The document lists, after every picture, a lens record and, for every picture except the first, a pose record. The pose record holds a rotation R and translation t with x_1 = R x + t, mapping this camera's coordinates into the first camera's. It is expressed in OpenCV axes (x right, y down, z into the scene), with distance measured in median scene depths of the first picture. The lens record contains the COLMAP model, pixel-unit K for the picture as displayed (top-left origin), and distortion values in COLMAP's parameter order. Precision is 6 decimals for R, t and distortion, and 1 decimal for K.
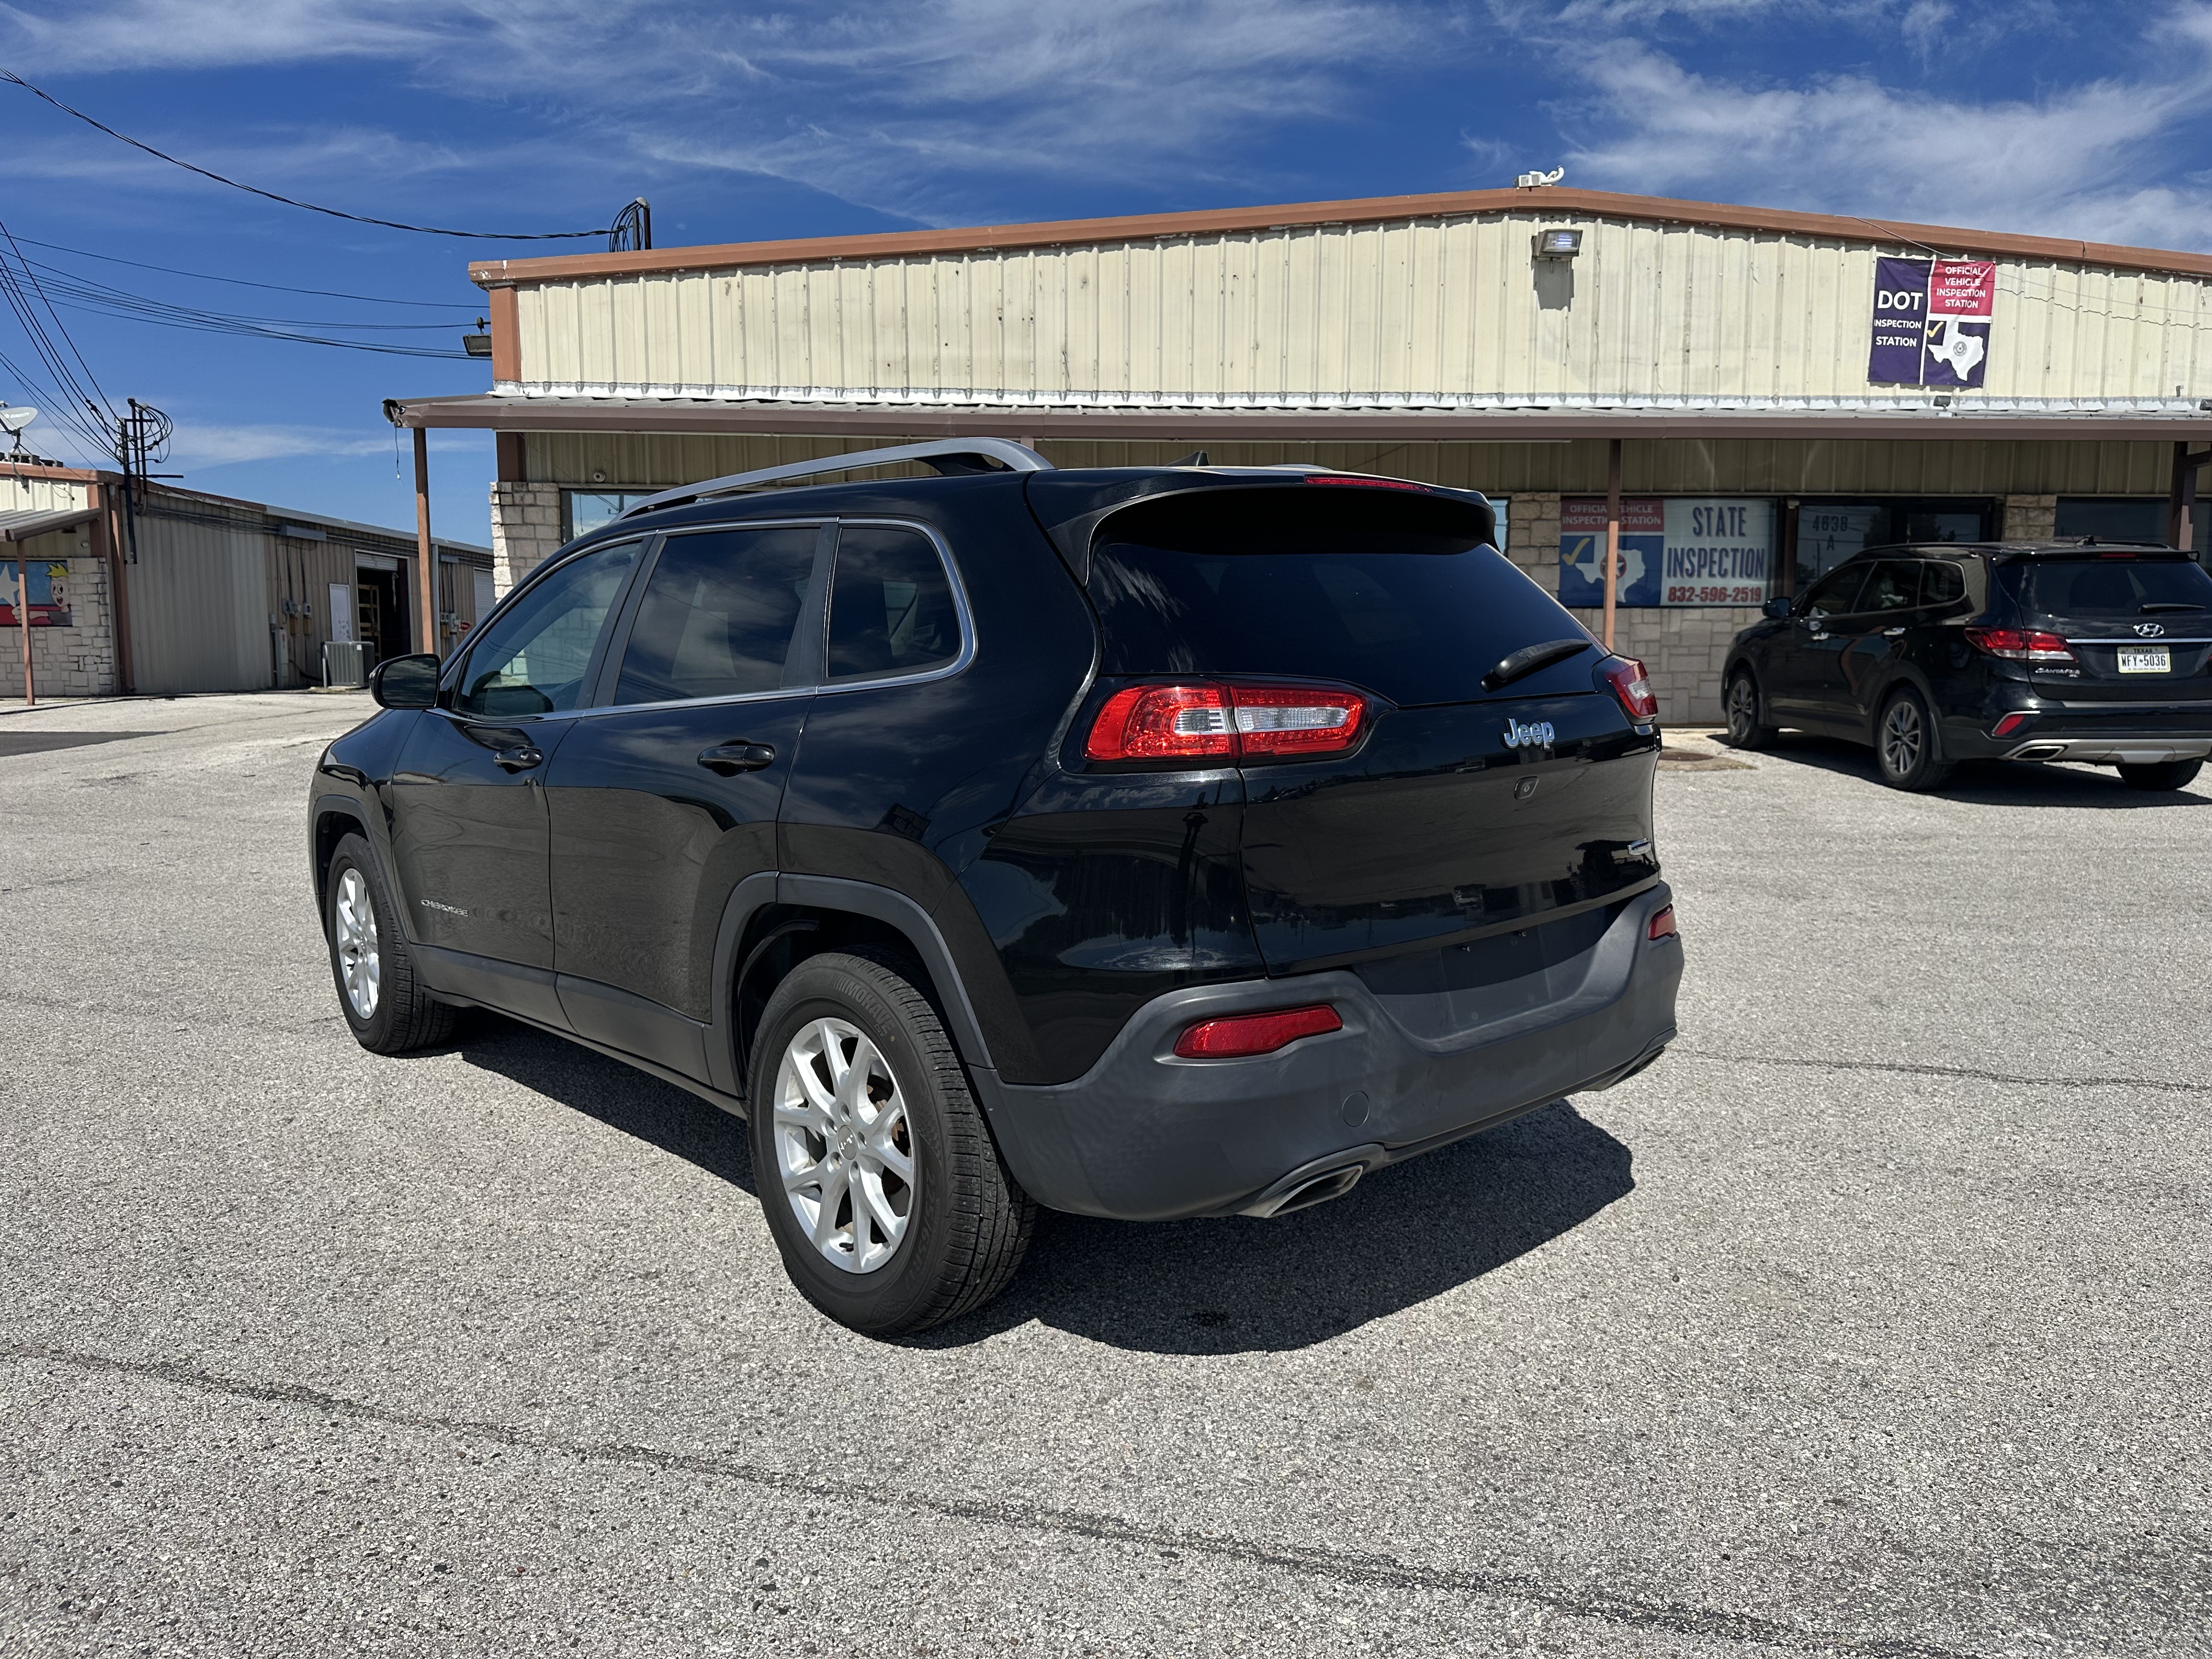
lens RADIAL K [[1566.5, 0, 1121.4], [0, 1566.5, 832.3], [0, 0, 1]] dist [-0.010666, -0.010232]
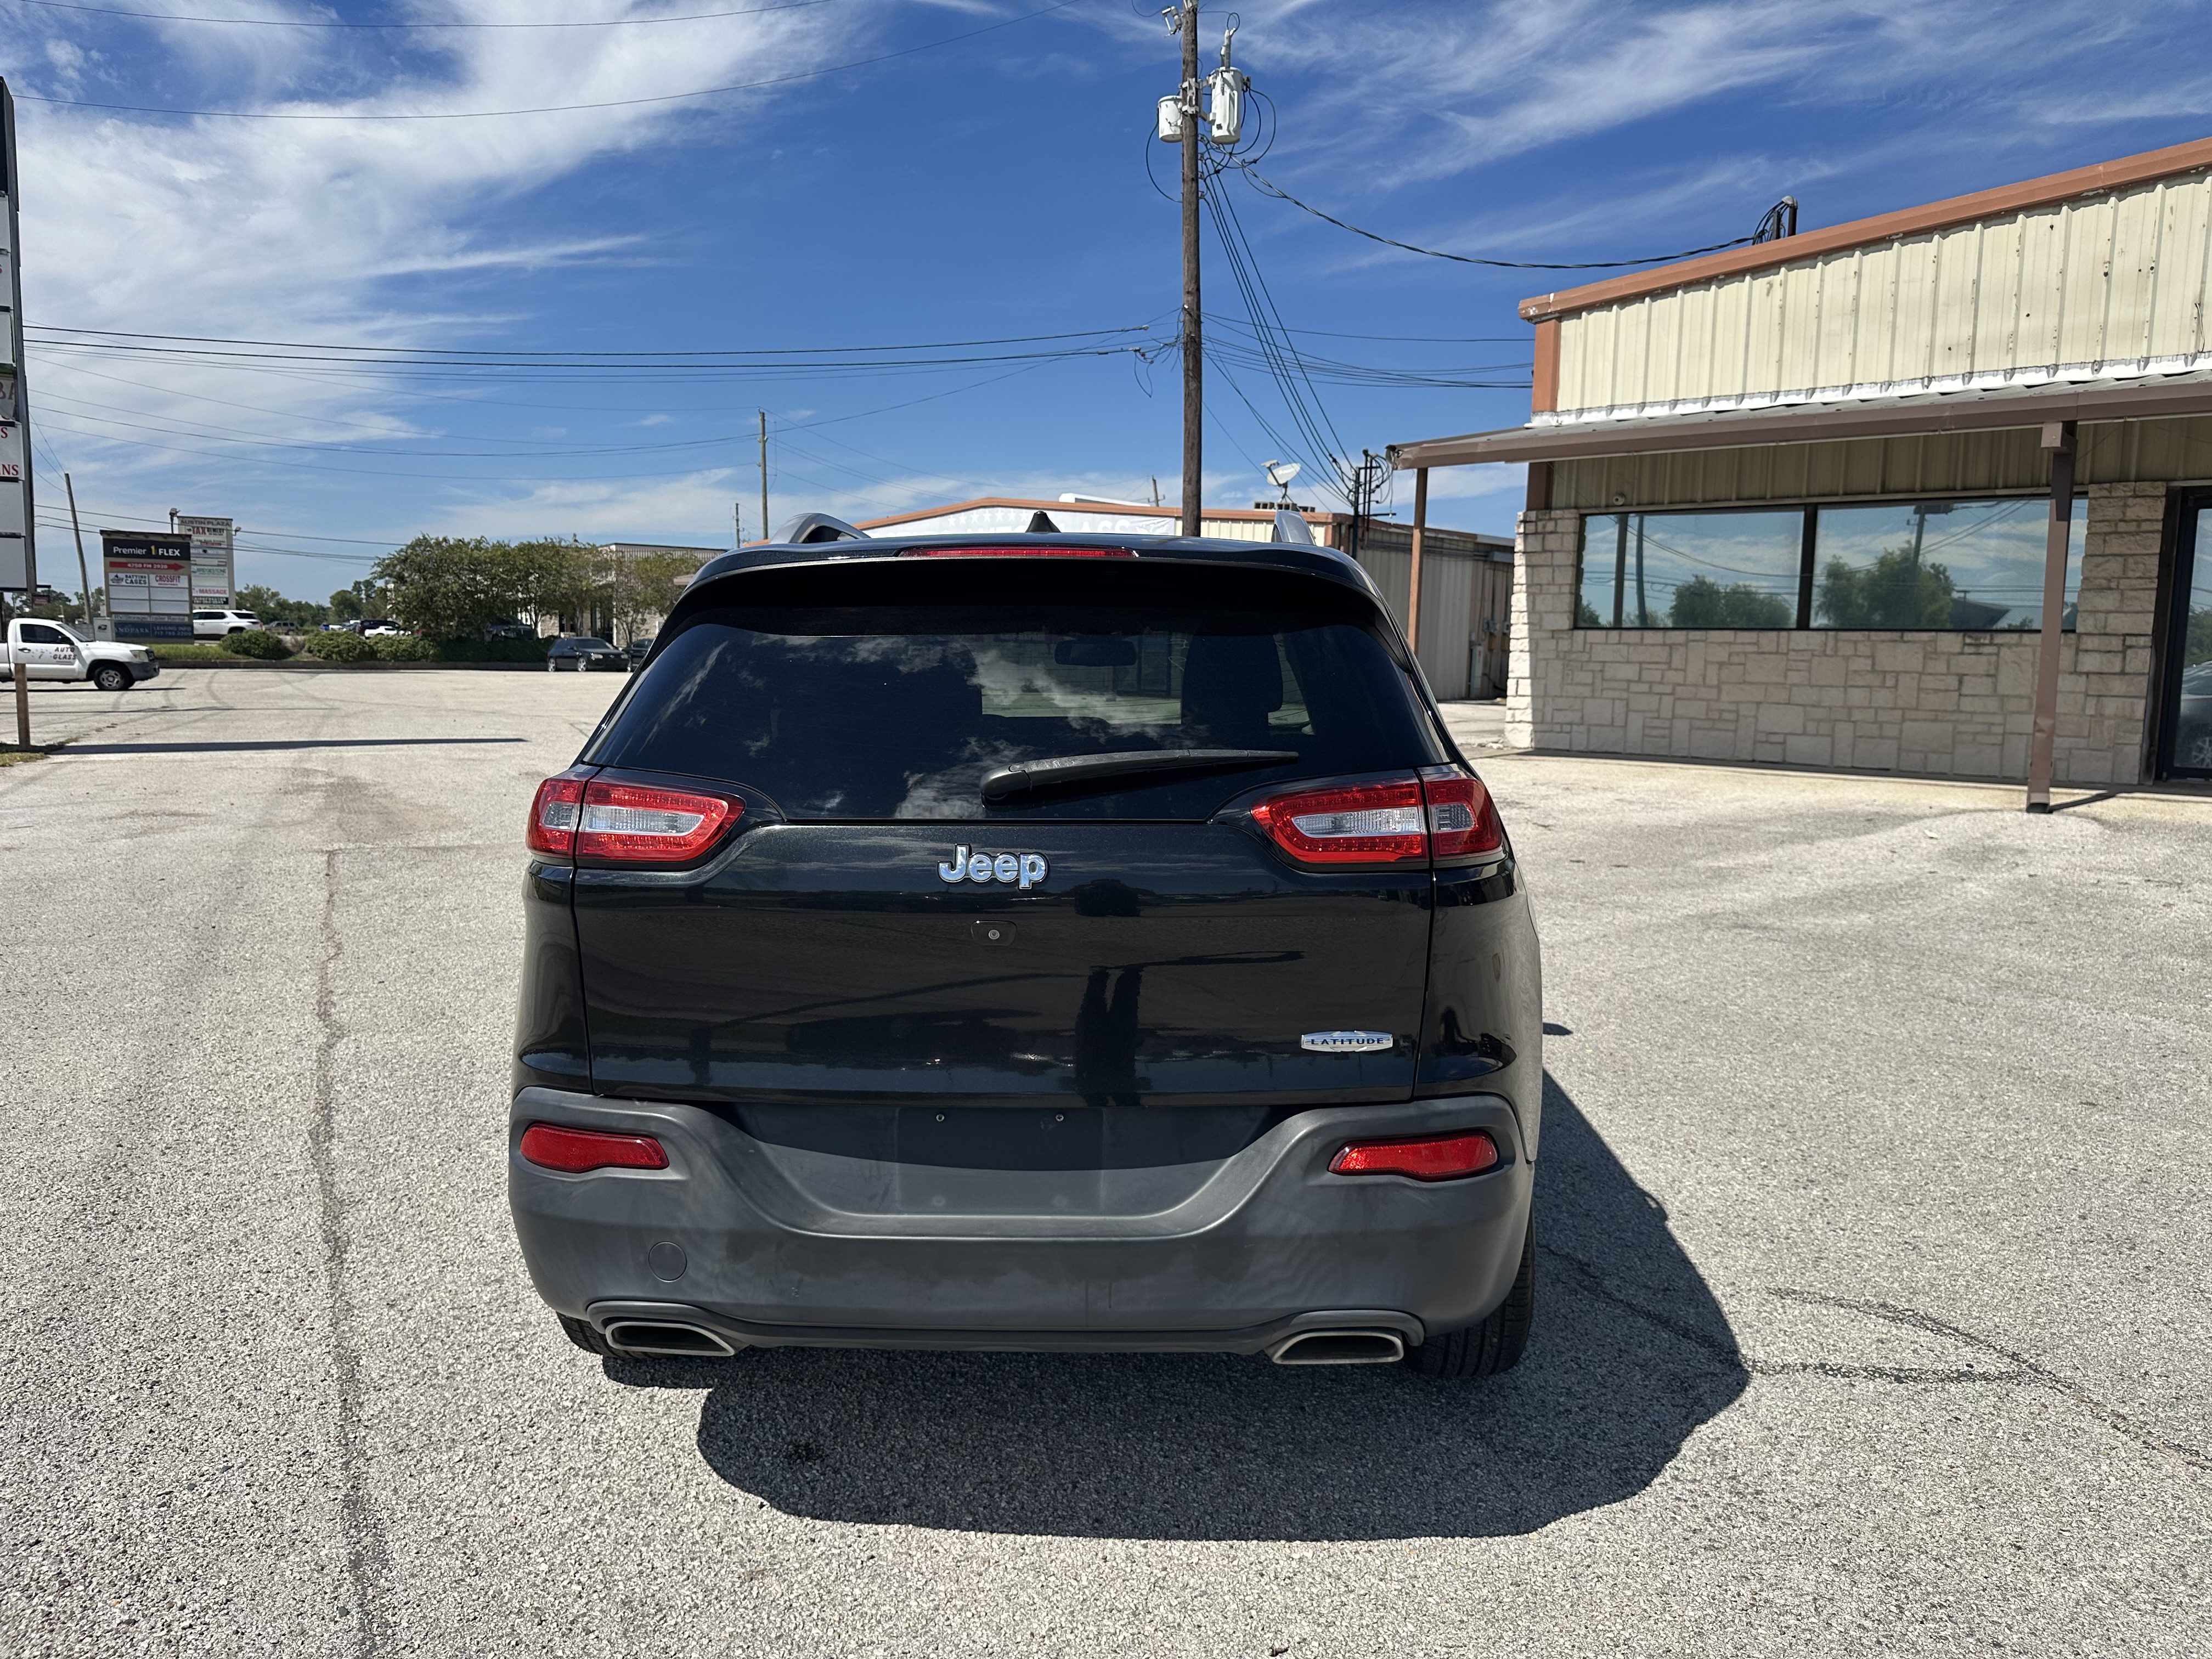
lens RADIAL K [[1566.5, 0, 1121.4], [0, 1566.5, 832.3], [0, 0, 1]] dist [-0.010666, -0.010232]
pose [[0.693403, 0.092195, -0.714627, 0.170800], [-0.097301, 0.994677, 0.033914, -0.022302], [0.713950, 0.046017, 0.698683, 0.097054]]
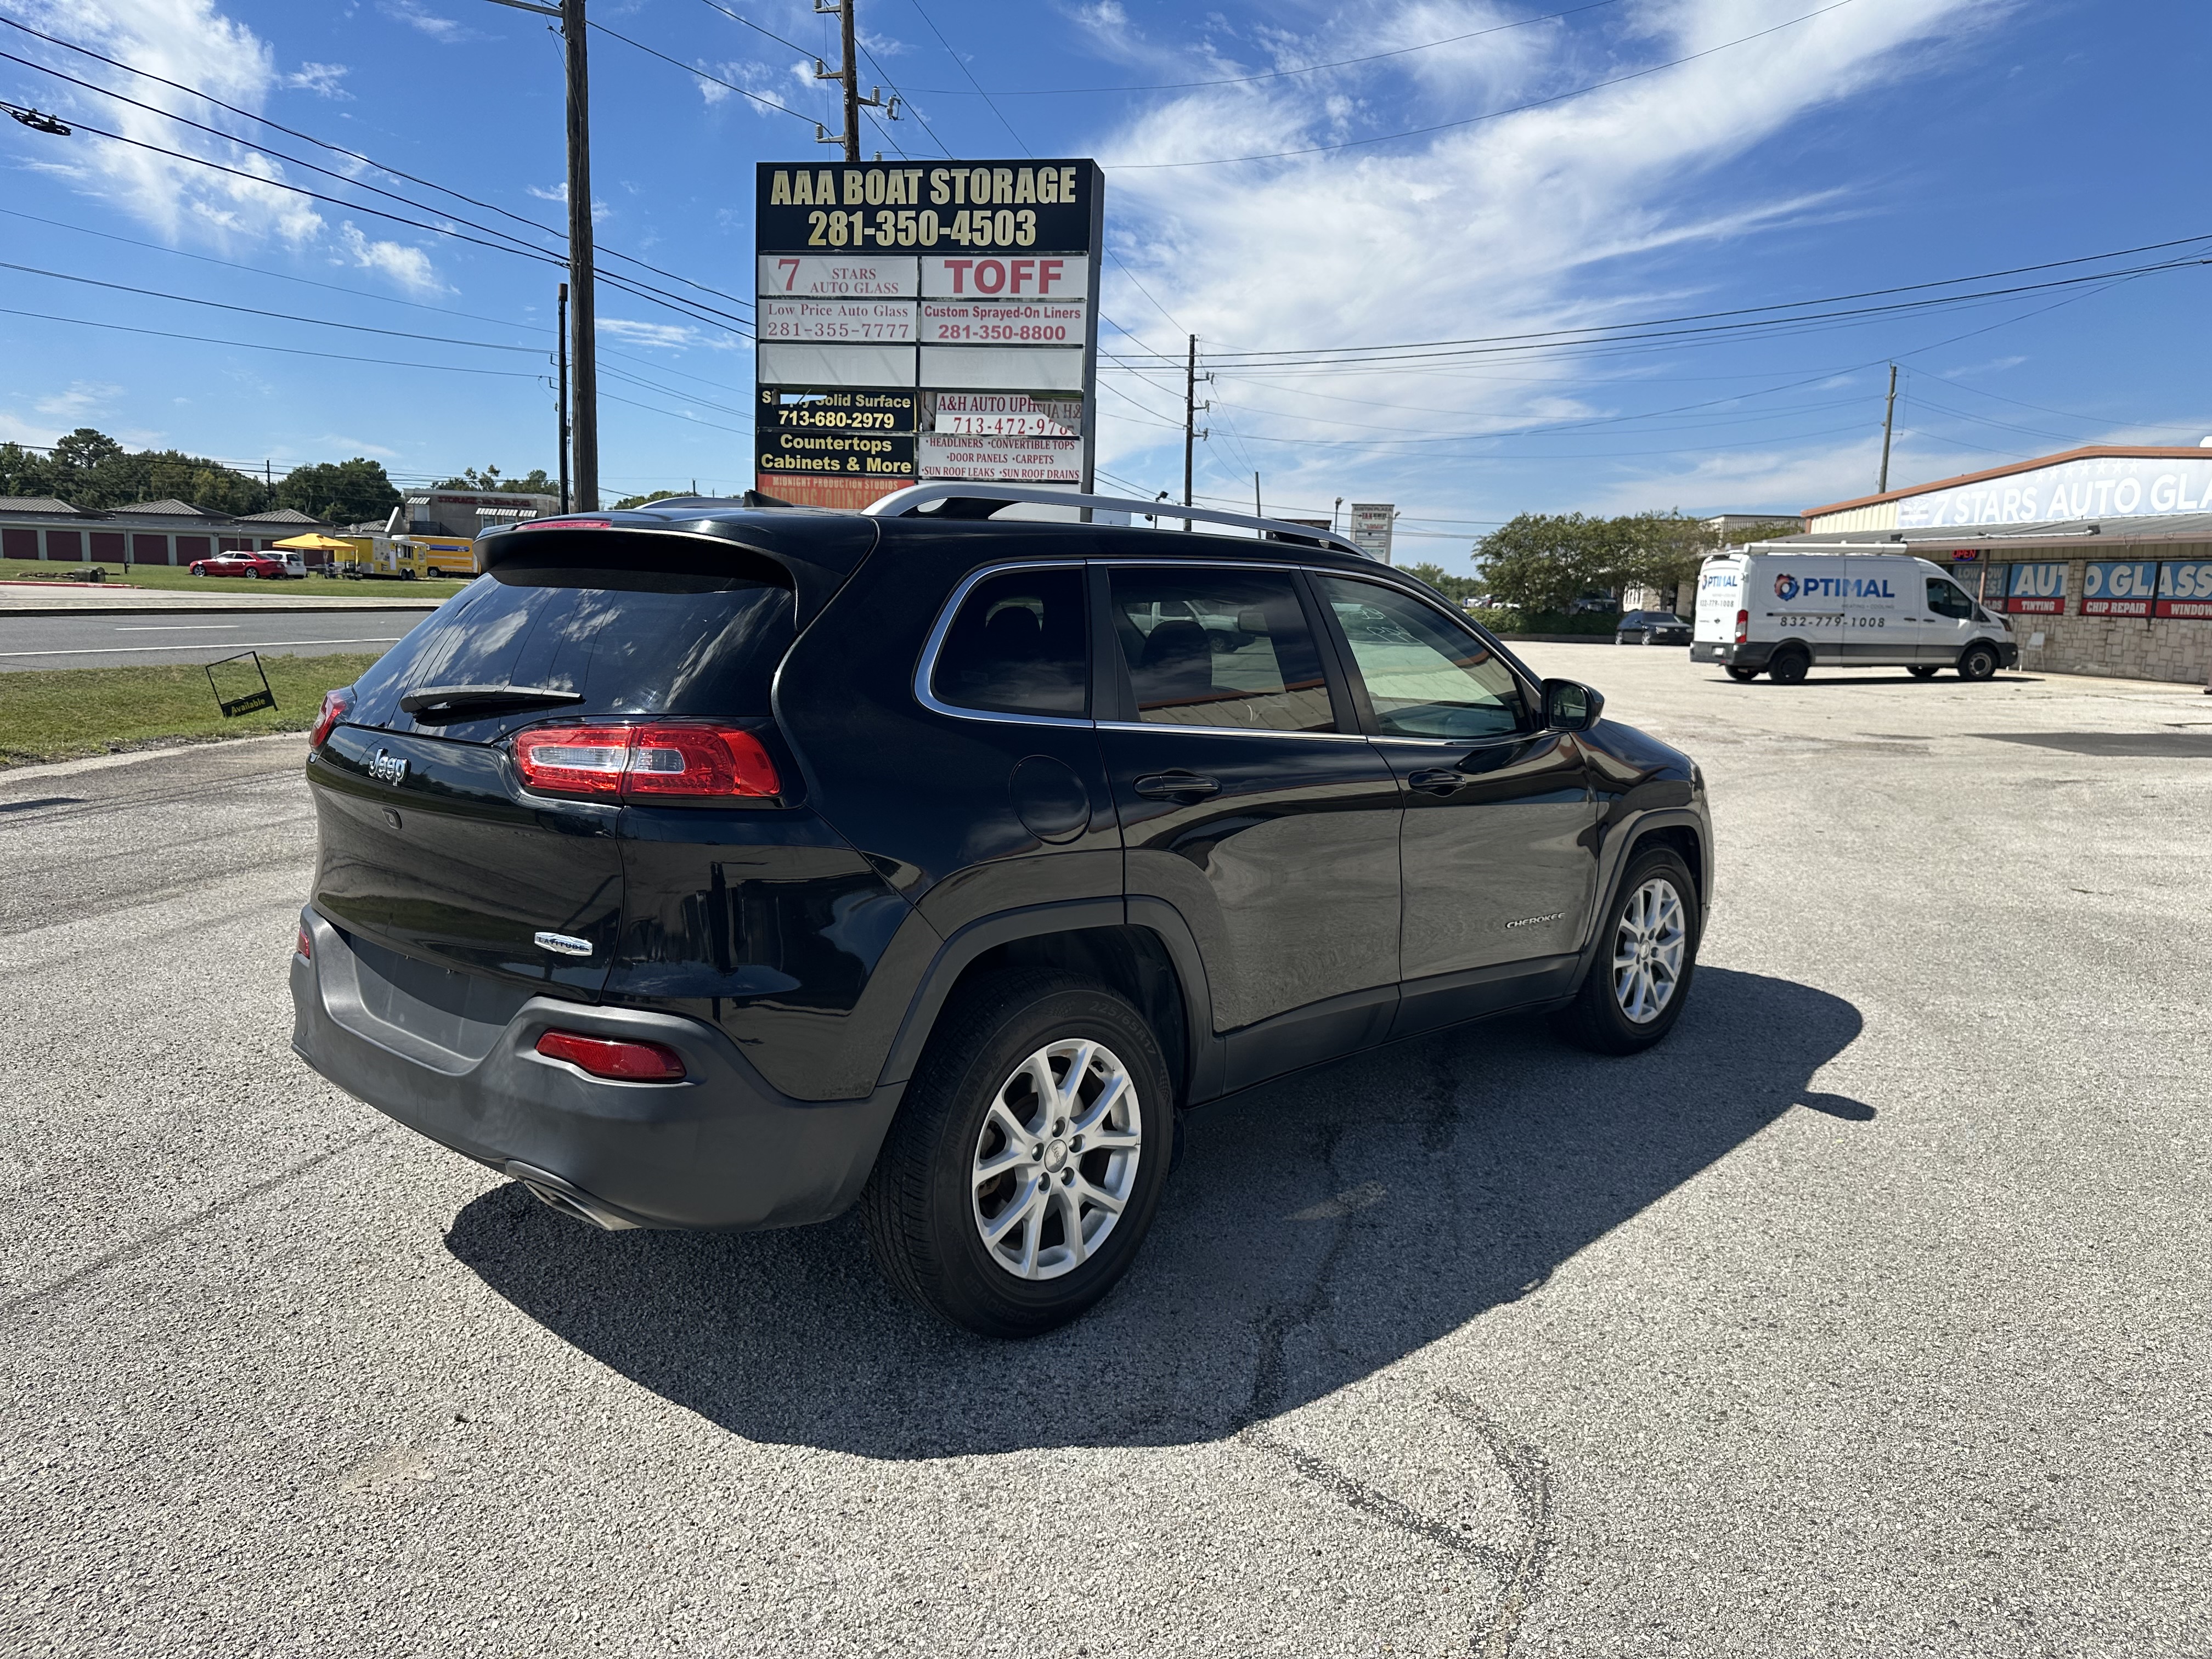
lens RADIAL K [[1556.3, 0, 1096.2], [0, 1556.3, 835.3], [0, 0, 1]] dist [-0.000417, -0.032160]
pose [[0.048292, 0.148751, -0.987695, 0.261849], [-0.139609, 0.980147, 0.140788, -0.046971], [0.989028, 0.131092, 0.068100, 0.270832]]
